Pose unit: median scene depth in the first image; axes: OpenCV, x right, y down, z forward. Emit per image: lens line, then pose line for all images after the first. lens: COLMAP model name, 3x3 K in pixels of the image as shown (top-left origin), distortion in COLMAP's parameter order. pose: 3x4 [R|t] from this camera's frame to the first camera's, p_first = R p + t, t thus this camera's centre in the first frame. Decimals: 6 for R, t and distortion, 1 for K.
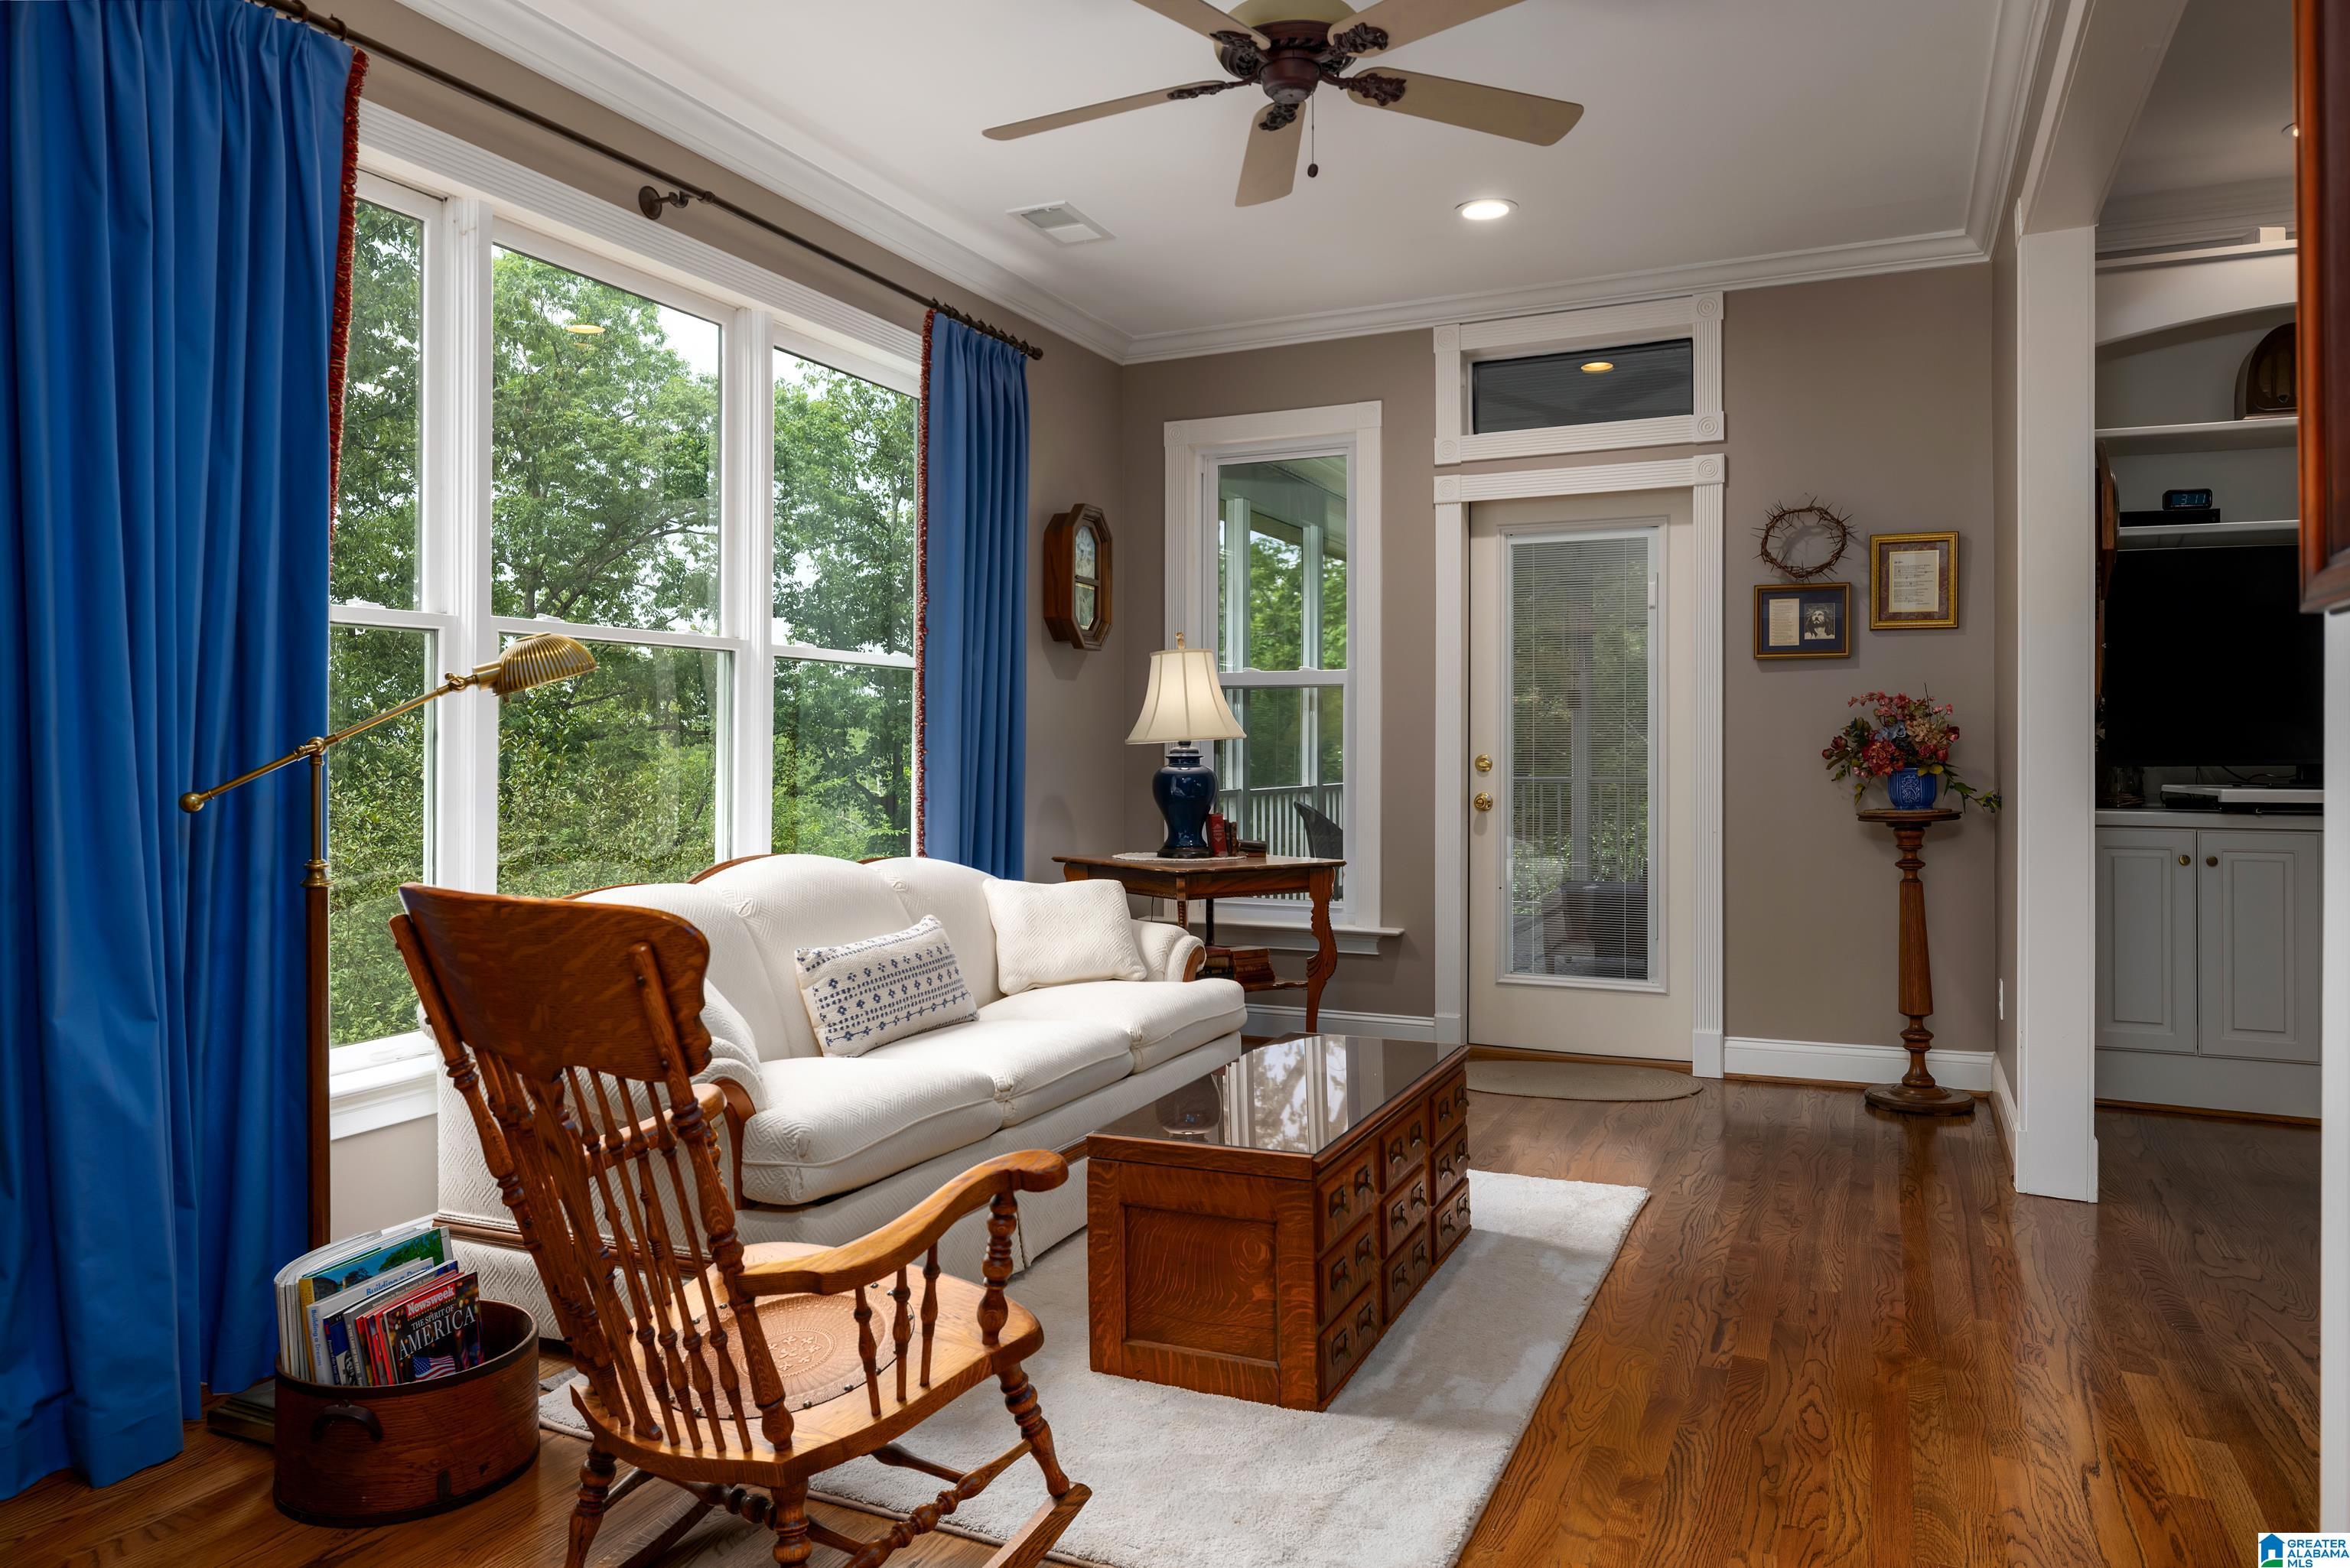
lens RADIAL K [[1544.2, 0, 1174.8], [0, 1544.2, 737.1], [0, 0, 1]] dist [0.000366, 0.000000]
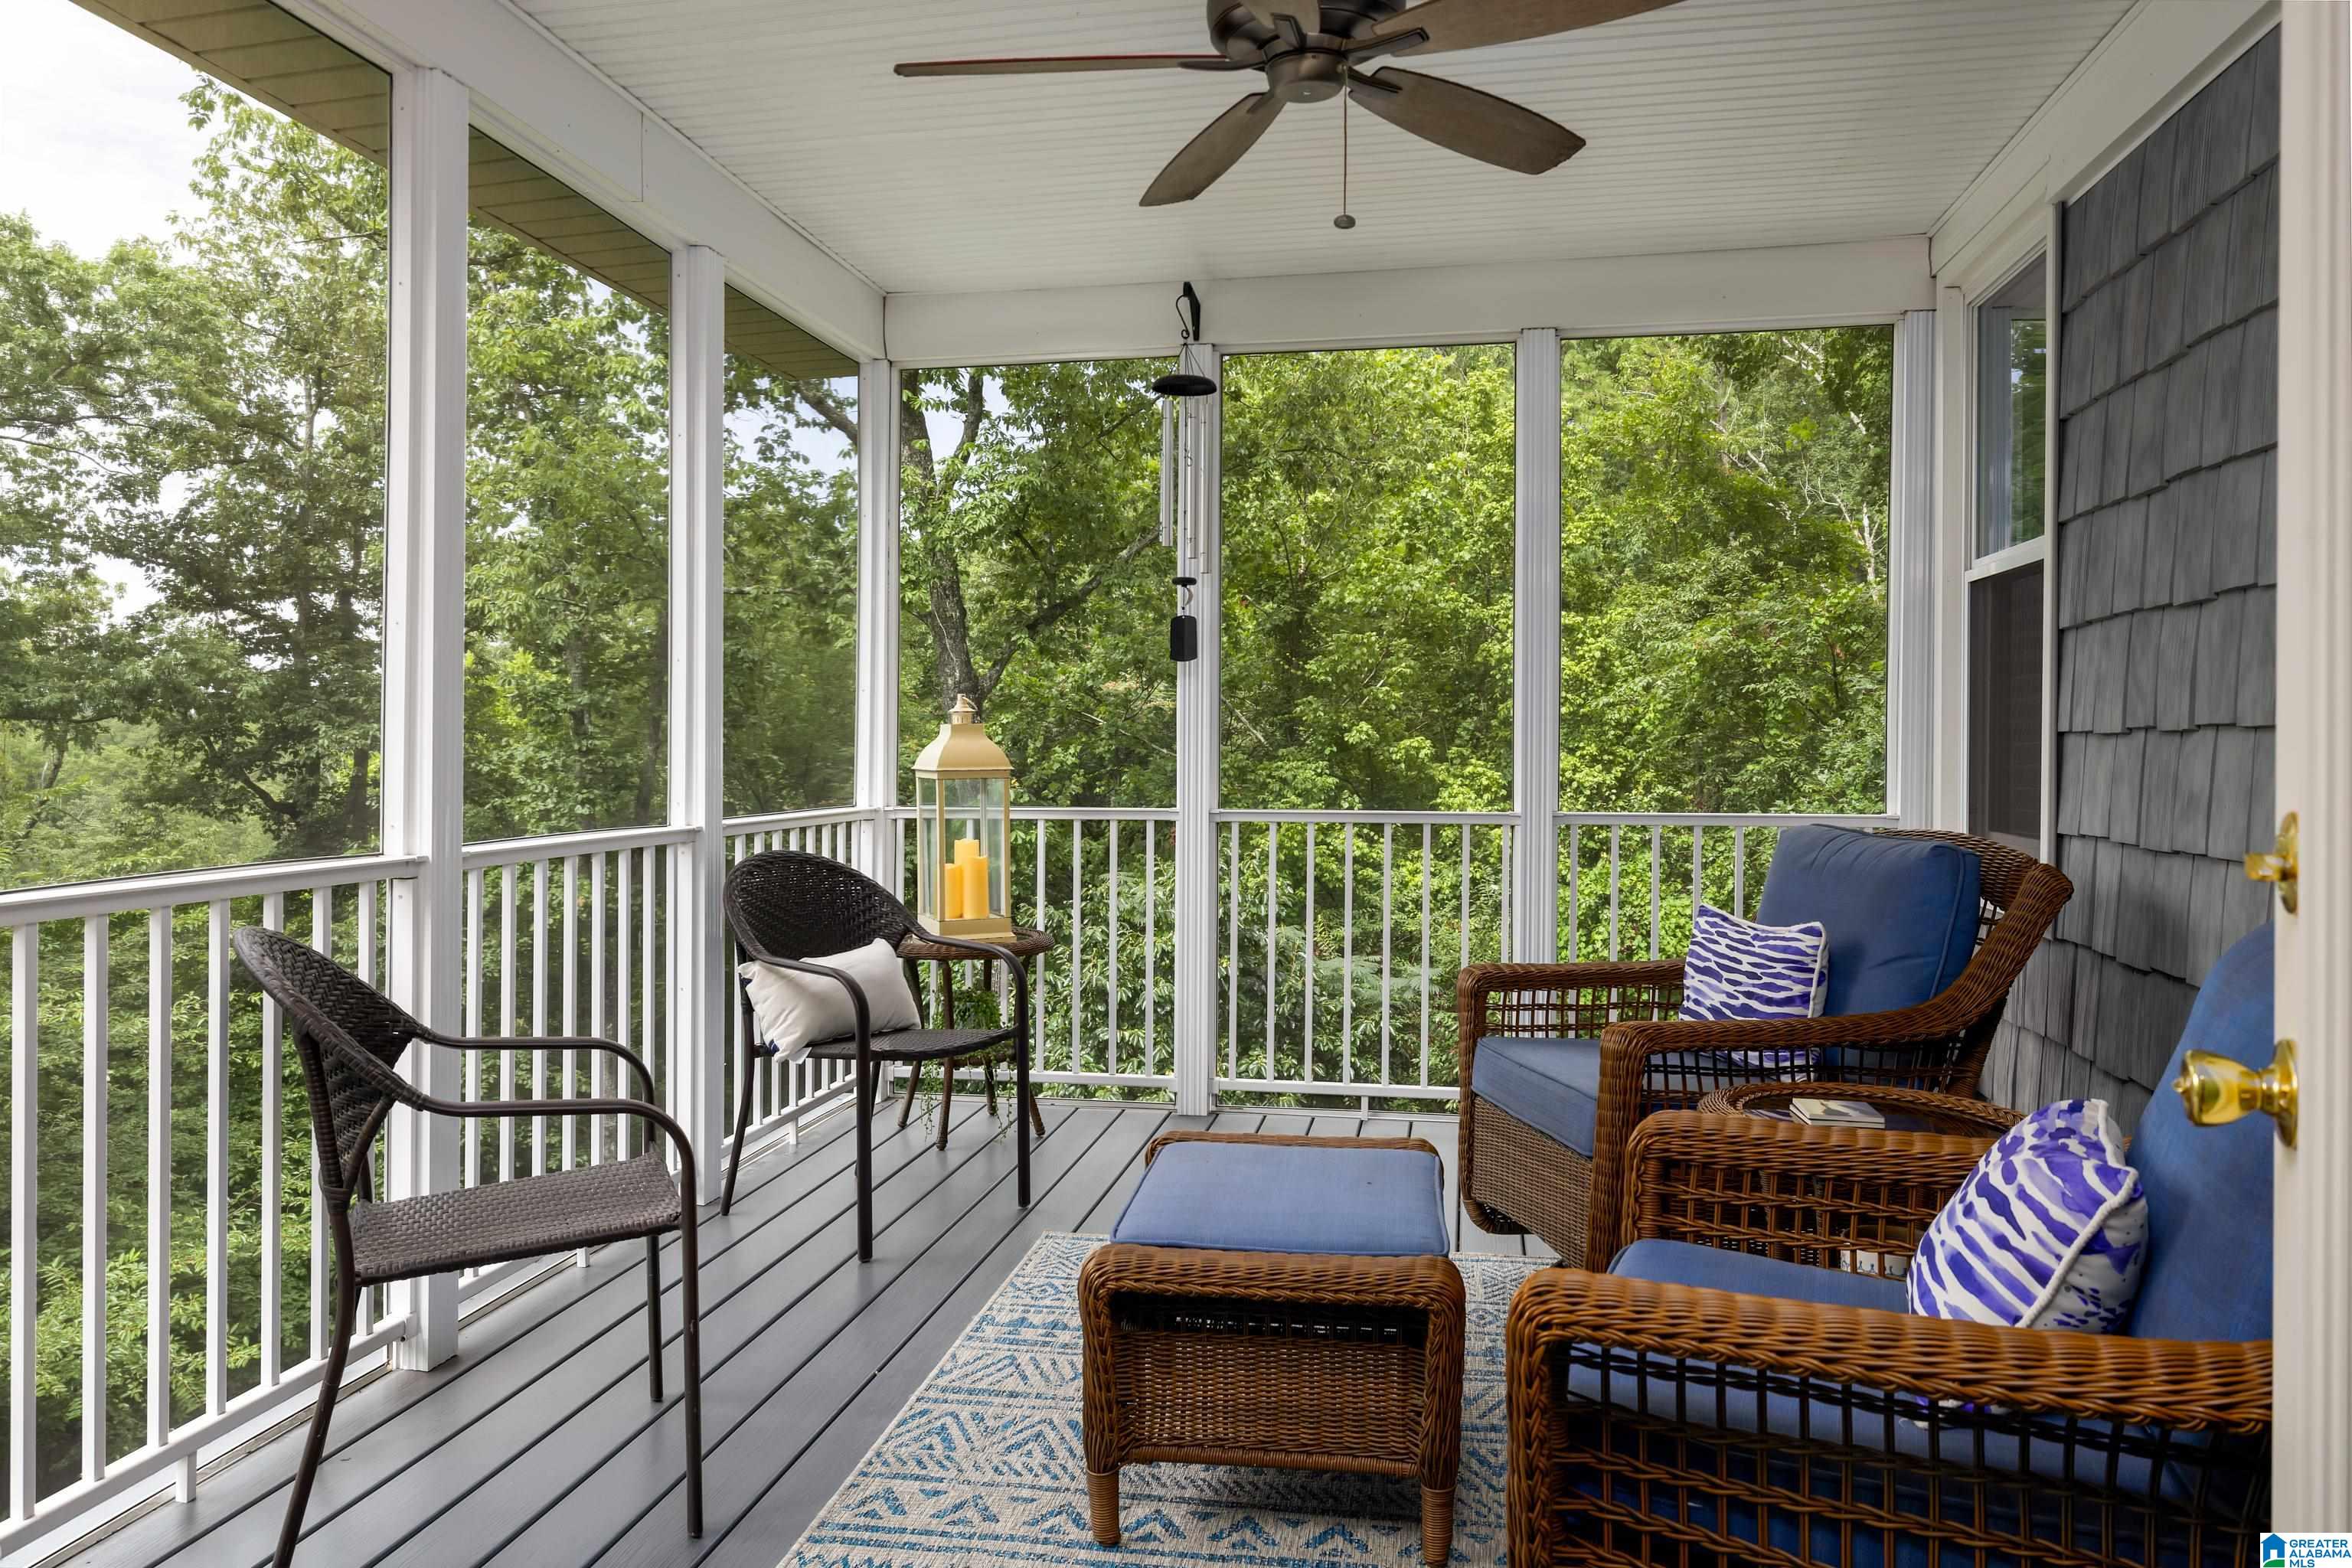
lens RADIAL K [[1655.0, 0, 1166.4], [0, 1655.0, 737.3], [0, 0, 1]] dist [-0.008266, -0.002069]
pose [[0.969378, 0.005436, 0.245515, 0.028408], [-0.006915, 0.999963, 0.005161, -0.000708], [-0.245477, -0.006701, 0.969379, 0.112154]]
